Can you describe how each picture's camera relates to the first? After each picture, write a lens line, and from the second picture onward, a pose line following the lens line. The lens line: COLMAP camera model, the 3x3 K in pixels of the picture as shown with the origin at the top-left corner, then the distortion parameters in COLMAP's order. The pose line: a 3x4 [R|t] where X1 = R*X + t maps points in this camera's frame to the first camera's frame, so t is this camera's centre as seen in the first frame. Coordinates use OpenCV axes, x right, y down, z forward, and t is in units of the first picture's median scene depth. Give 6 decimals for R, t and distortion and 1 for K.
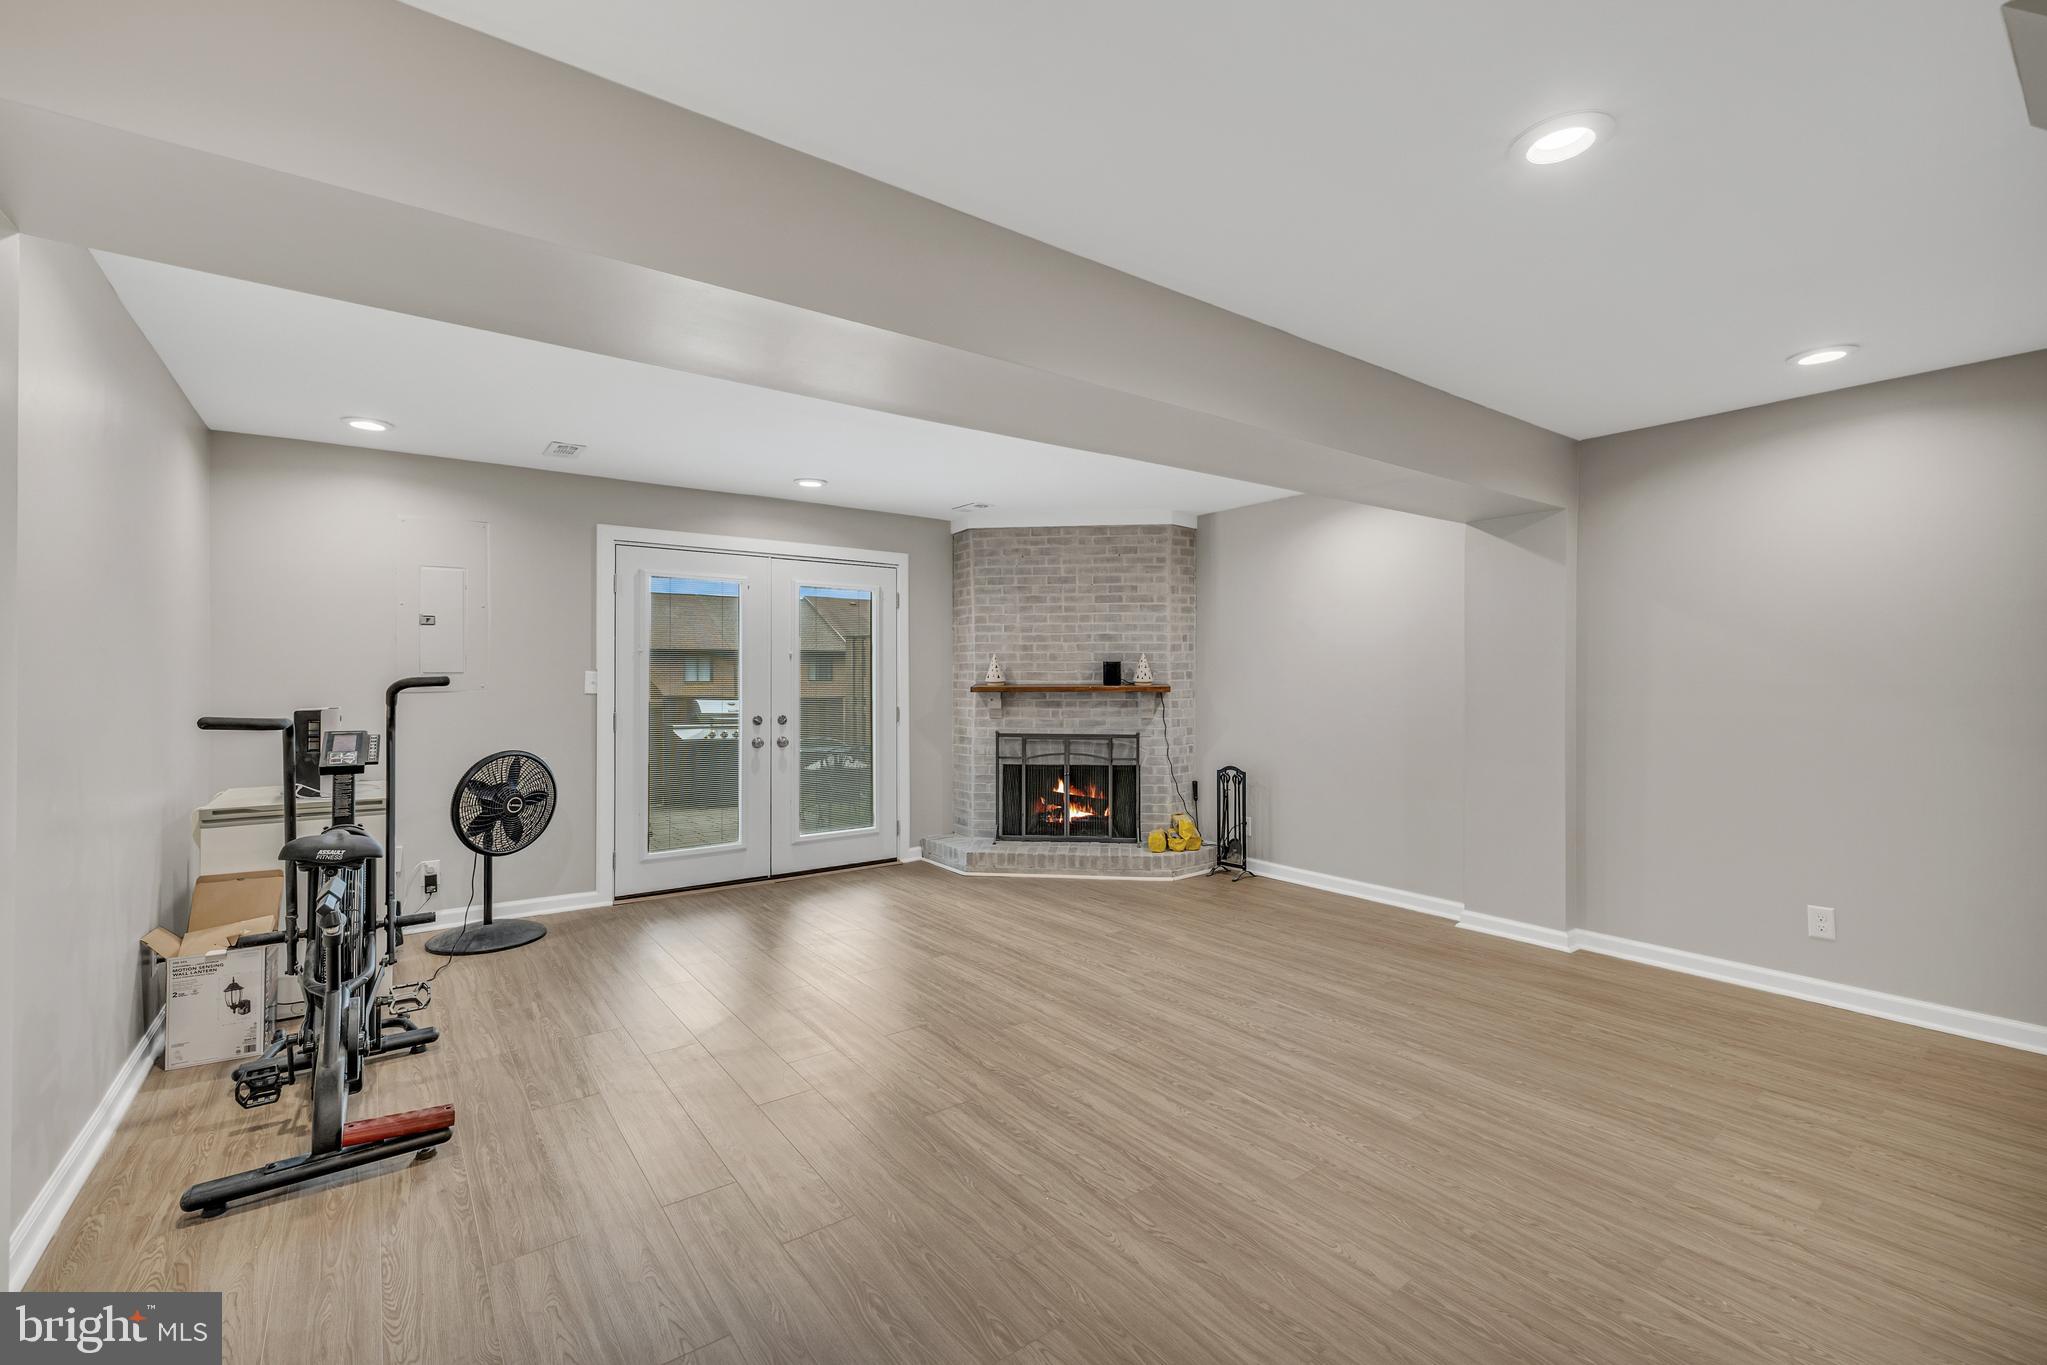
lens RADIAL K [[857.7, 0, 1027.2], [0, 857.7, 669.5], [0, 0, 1]] dist [0.001299, 0.000098]
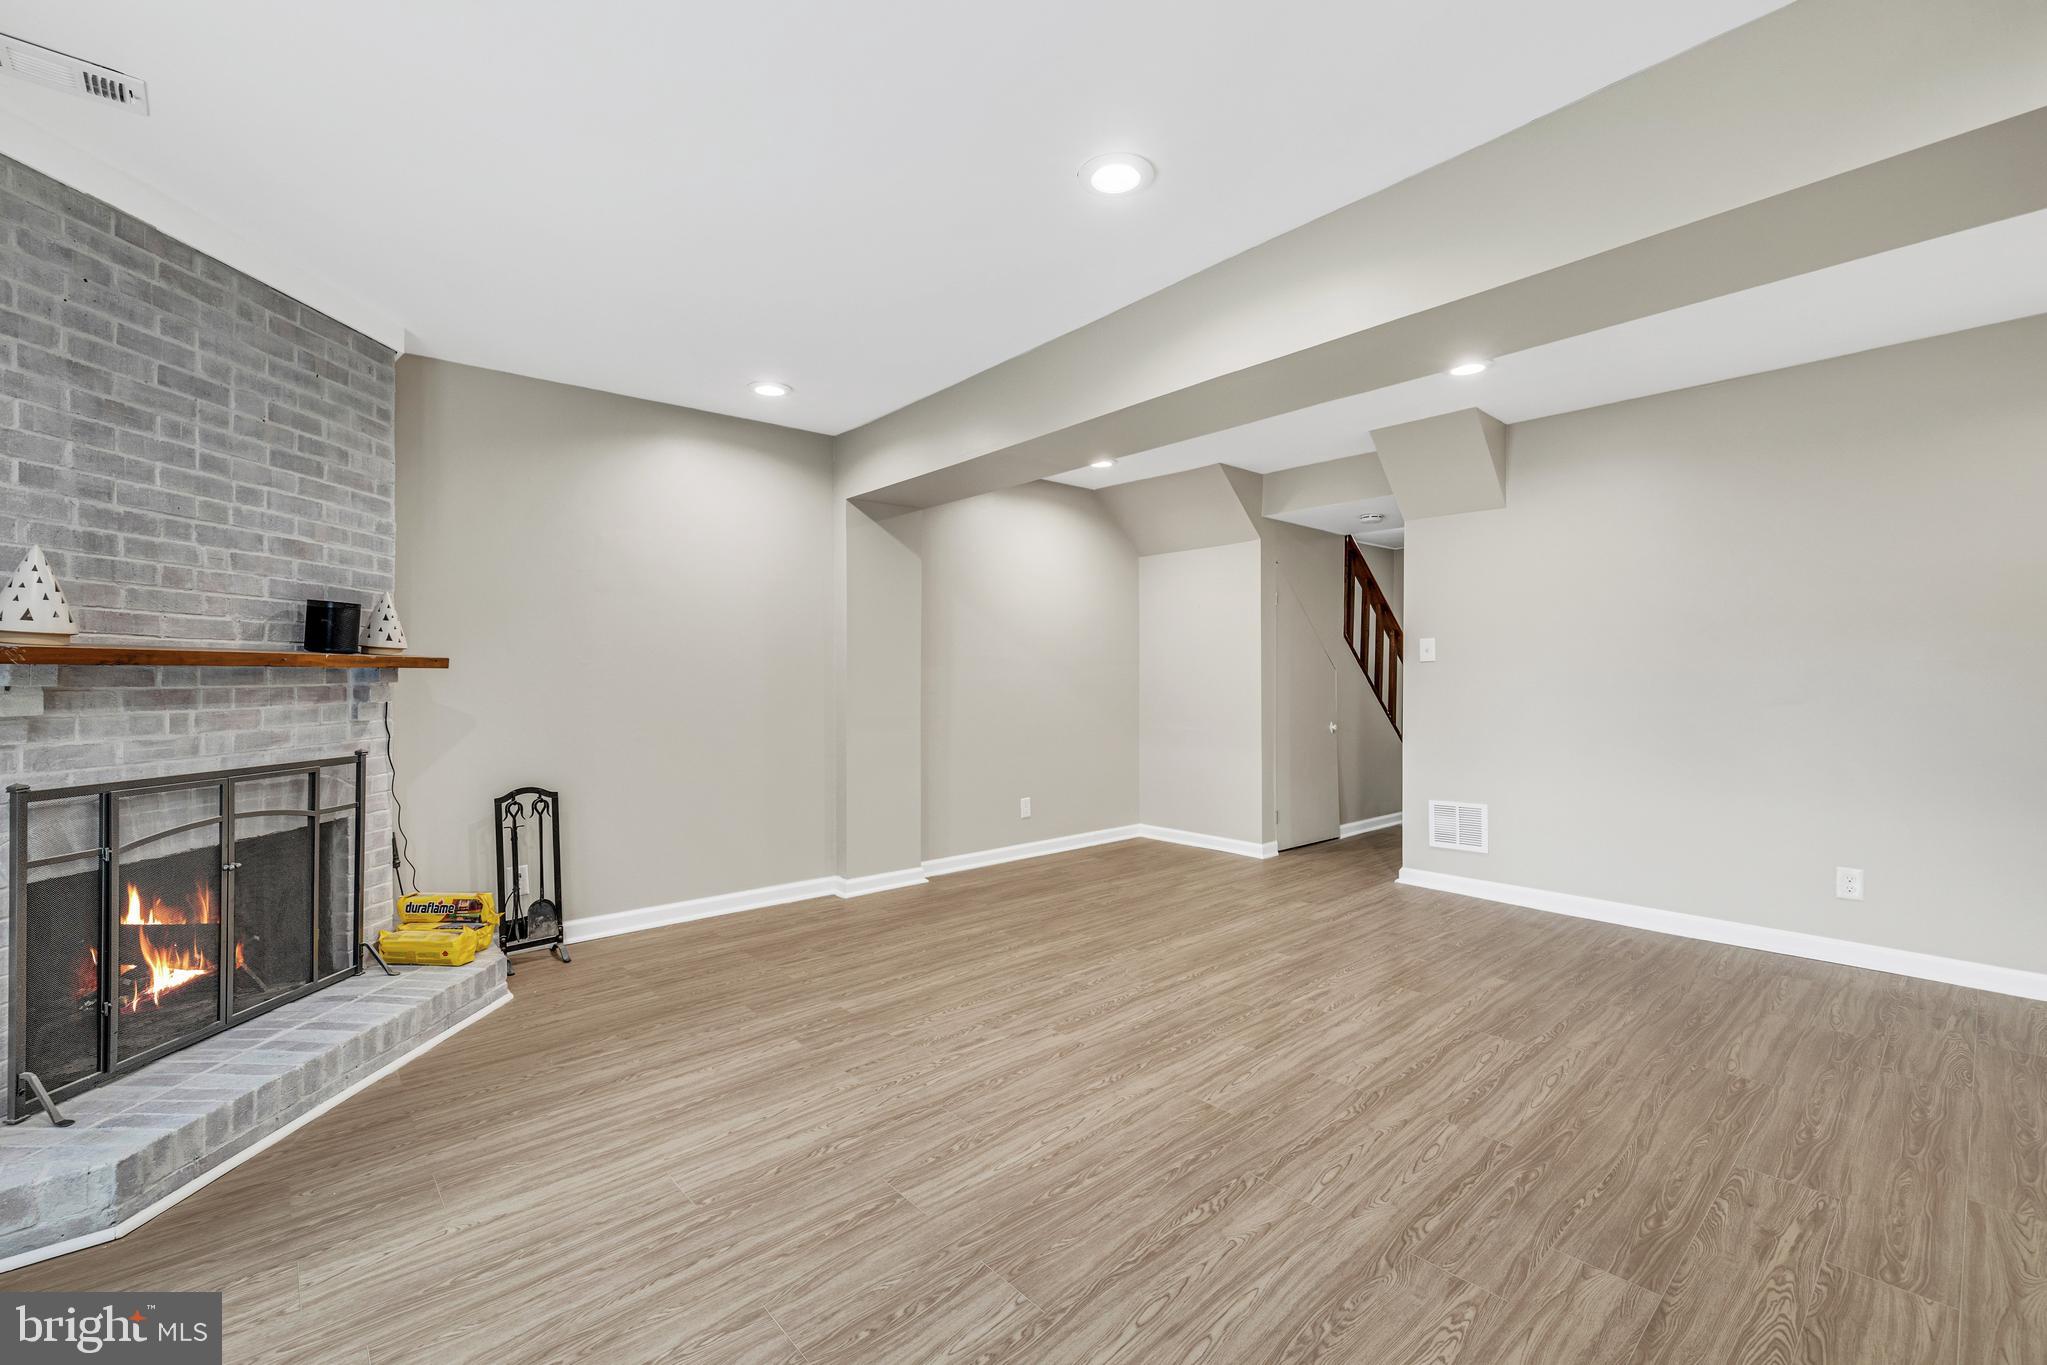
lens RADIAL K [[860.0, 0, 1014.9], [0, 860.0, 686.1], [0, 0, 1]] dist [0.000588, 0.000115]
pose [[-0.063718, -0.010366, 0.997914, -0.387417], [-0.001578, 0.999946, 0.010286, 0.030386], [-0.997967, -0.000920, -0.063731, 0.651626]]
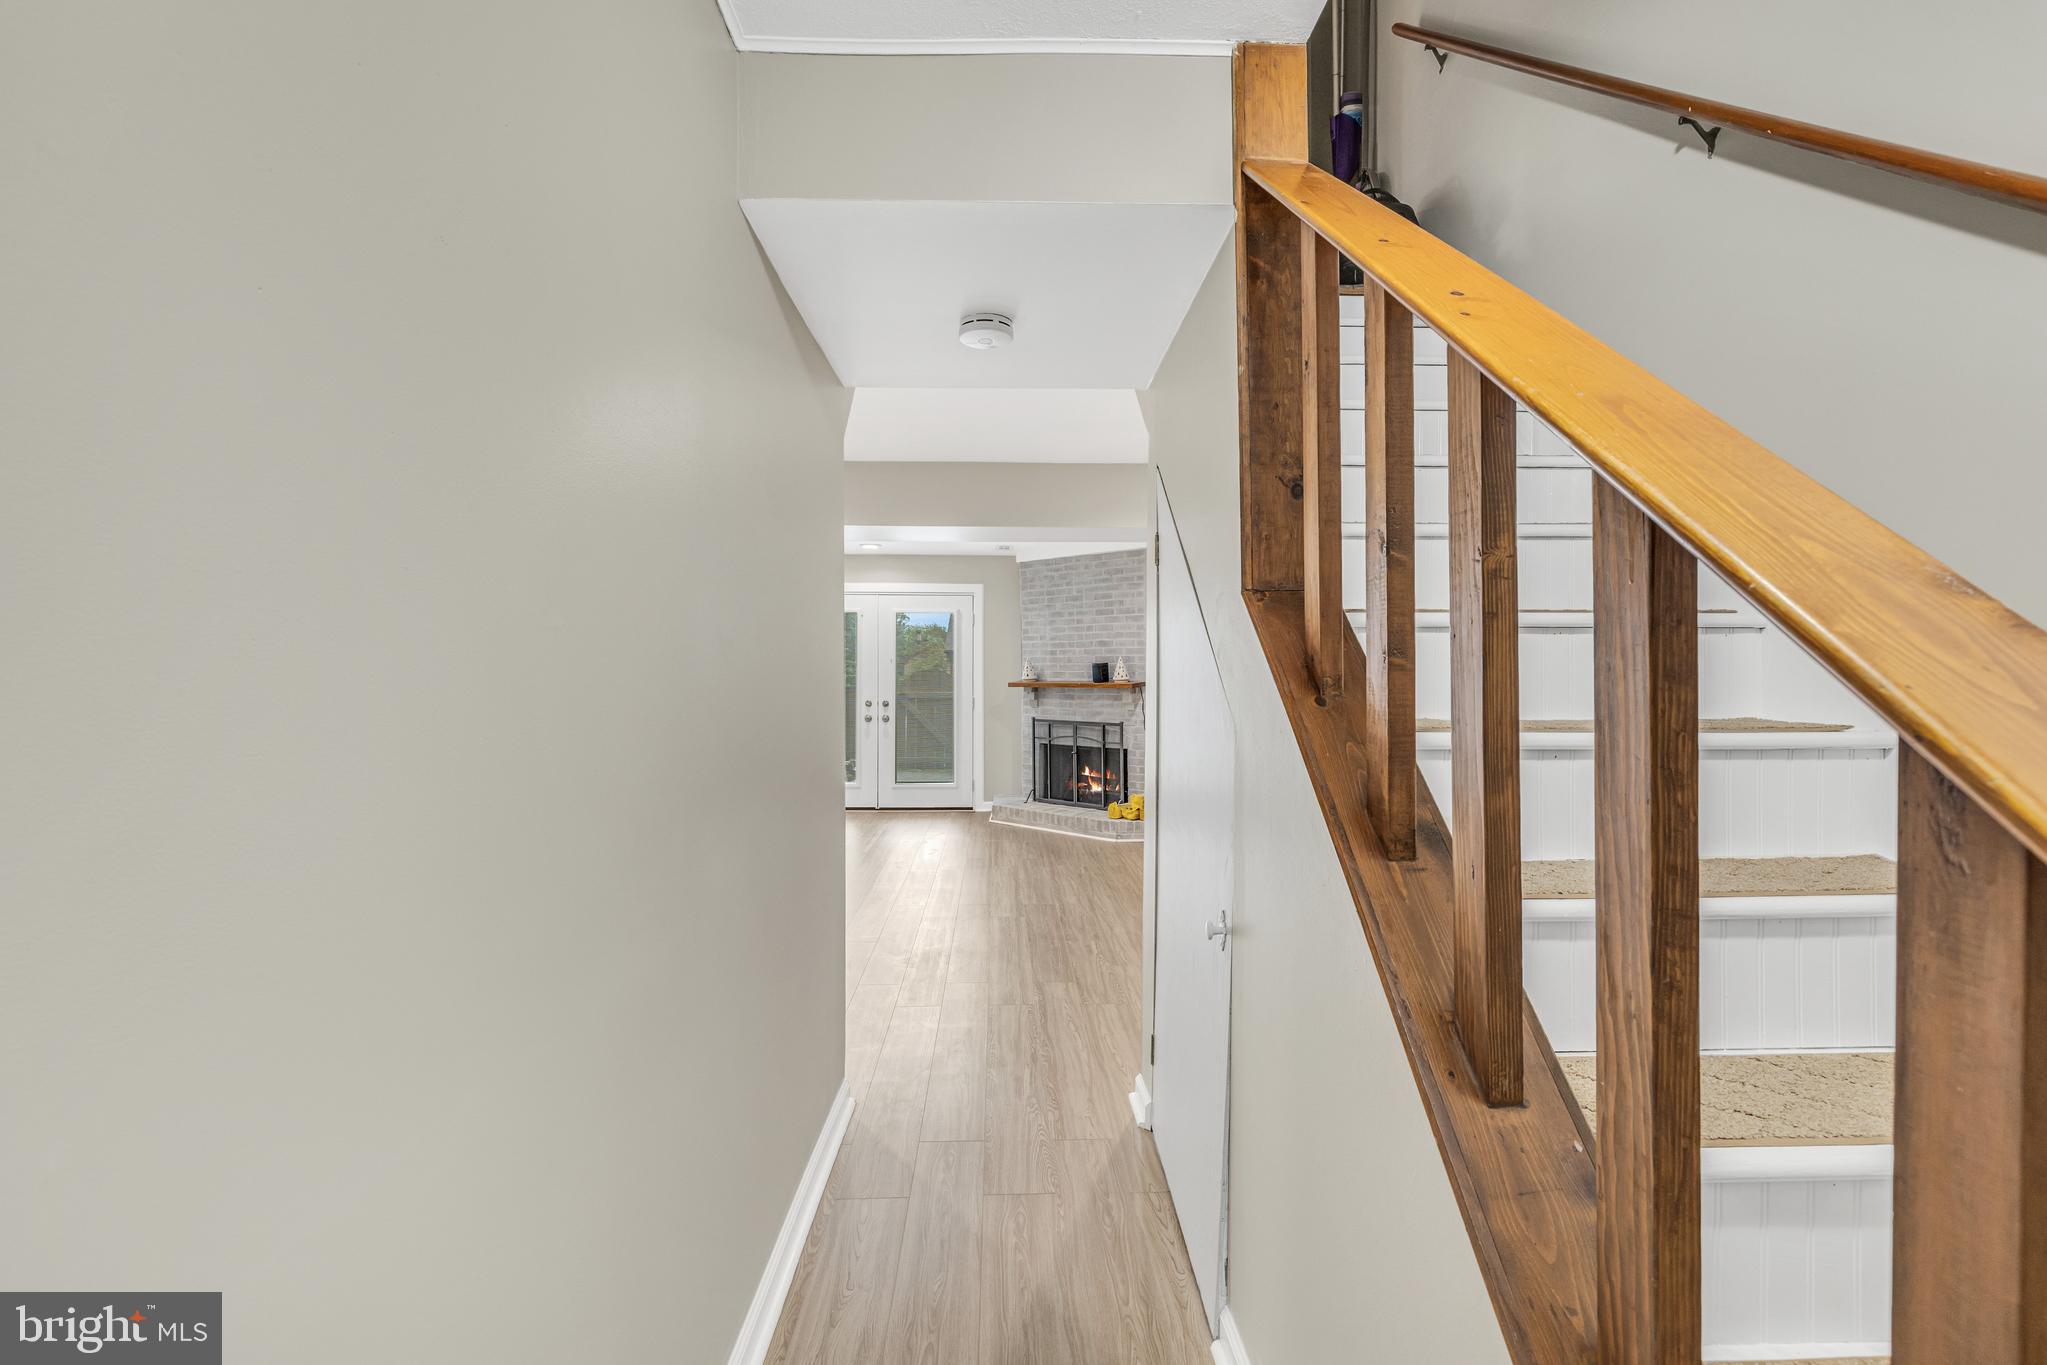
lens RADIAL K [[857.7, 0, 1027.2], [0, 857.7, 669.5], [0, 0, 1]] dist [0.001299, 0.000098]
pose [[0.814749, -0.001142, -0.579813, 0.719239], [0.001306, 0.999999, -0.000135, -0.000140], [0.579813, -0.000647, 0.814749, -0.064553]]
